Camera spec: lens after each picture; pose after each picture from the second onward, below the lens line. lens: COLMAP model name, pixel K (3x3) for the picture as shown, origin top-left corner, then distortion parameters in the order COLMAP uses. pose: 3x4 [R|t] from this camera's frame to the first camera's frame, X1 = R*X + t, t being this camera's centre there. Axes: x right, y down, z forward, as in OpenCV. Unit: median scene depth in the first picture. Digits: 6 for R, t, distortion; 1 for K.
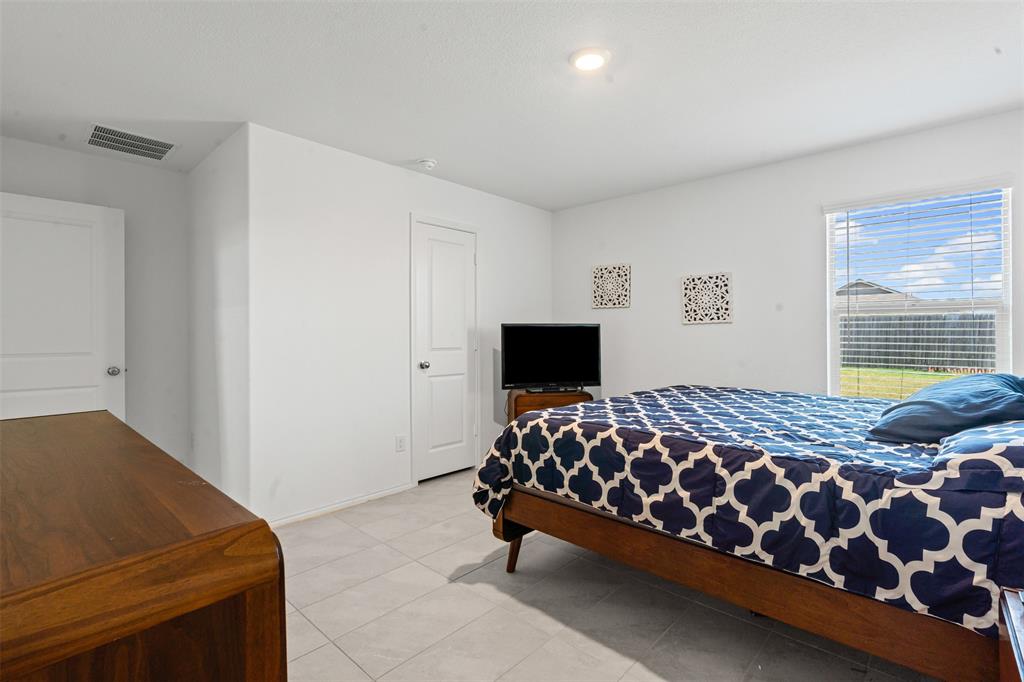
lens RADIAL K [[470.1, 0, 507.2], [0, 470.1, 339.3], [0, 0, 1]] dist [-0.000459, 0.000091]
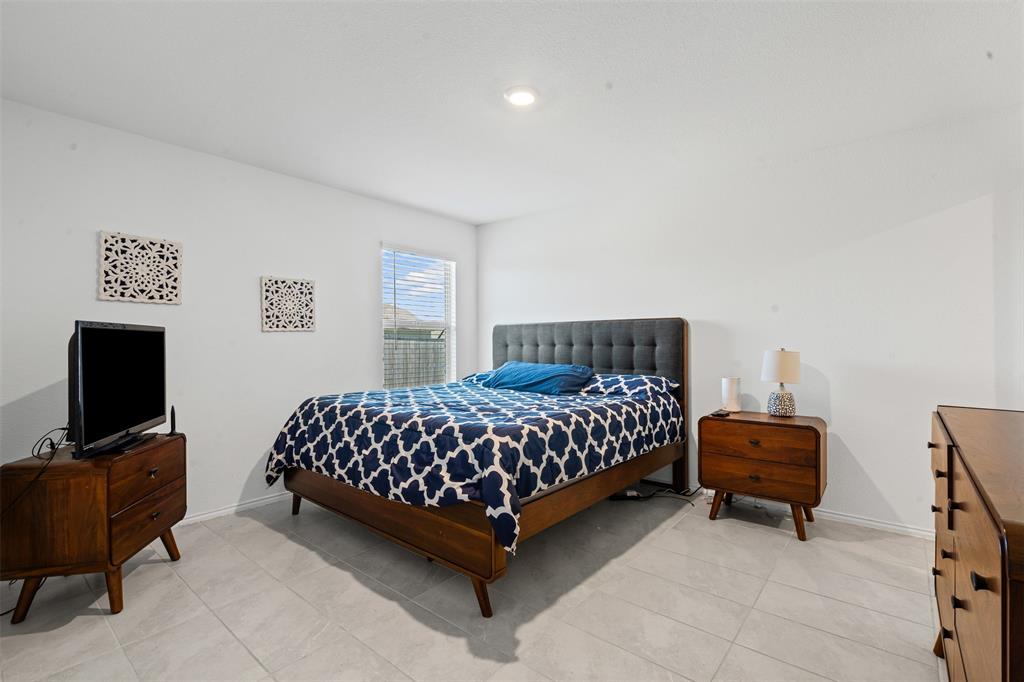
lens RADIAL K [[470.1, 0, 506.6], [0, 470.1, 341.2], [0, 0, 1]] dist [-0.000459, 0.000091]
pose [[-0.052204, 0.002795, 0.998633, -0.531540], [0.016015, 0.999870, -0.001961, -0.005011], [-0.998508, 0.015891, -0.052242, 0.620629]]
